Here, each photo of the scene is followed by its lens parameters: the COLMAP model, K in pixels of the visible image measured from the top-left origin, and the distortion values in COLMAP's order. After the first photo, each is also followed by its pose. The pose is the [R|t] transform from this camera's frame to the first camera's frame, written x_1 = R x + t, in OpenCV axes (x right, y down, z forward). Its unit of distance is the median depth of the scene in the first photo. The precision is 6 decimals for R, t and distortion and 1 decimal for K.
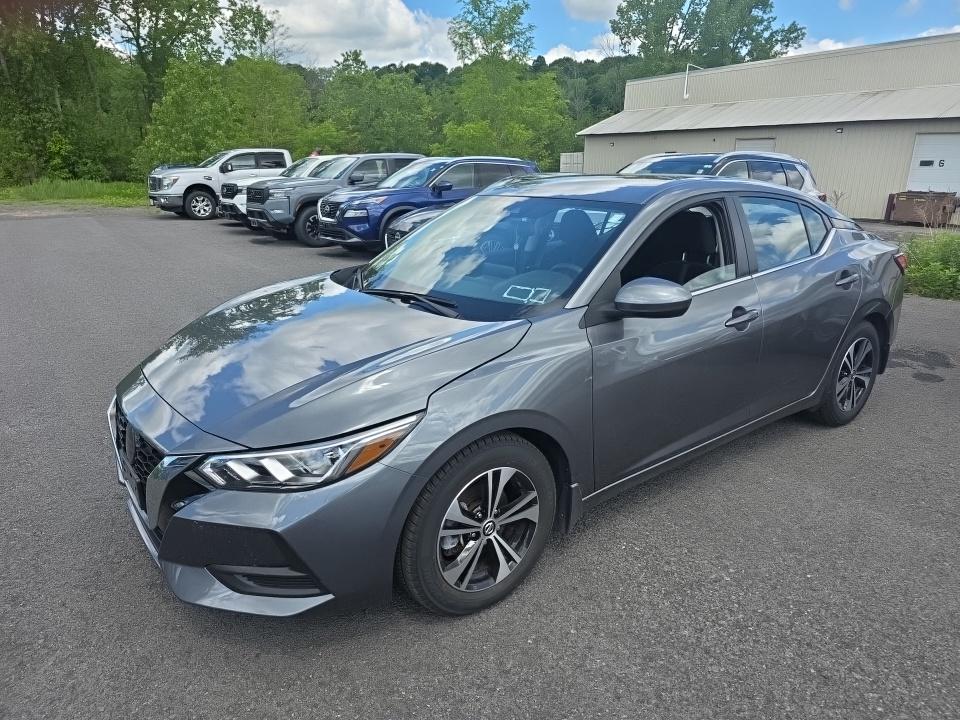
lens RADIAL K [[654.8, 0, 479.2], [0, 654.8, 364.2], [0, 0, 1]] dist [0.038493, -0.033196]
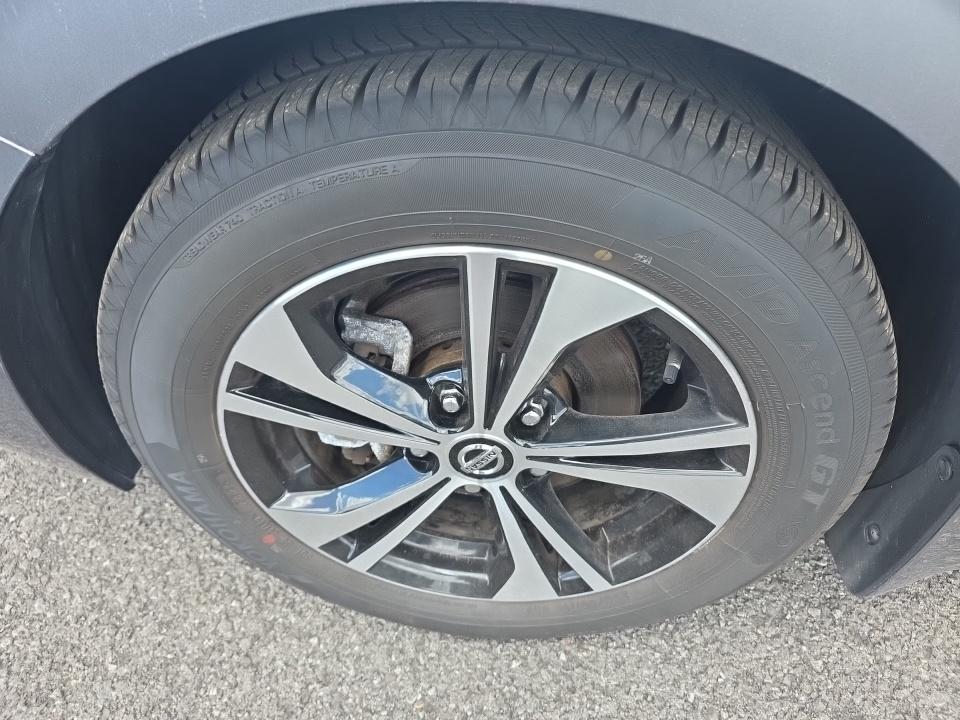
lens RADIAL K [[654.8, 0, 475.1], [0, 654.8, 352.9], [0, 0, 1]] dist [0.038493, -0.033196]
pose [[0.725748, 0.470403, -0.502007, 0.024900], [-0.209526, 0.846172, 0.489991, 0.018835], [0.655278, -0.250427, 0.712669, 0.170340]]
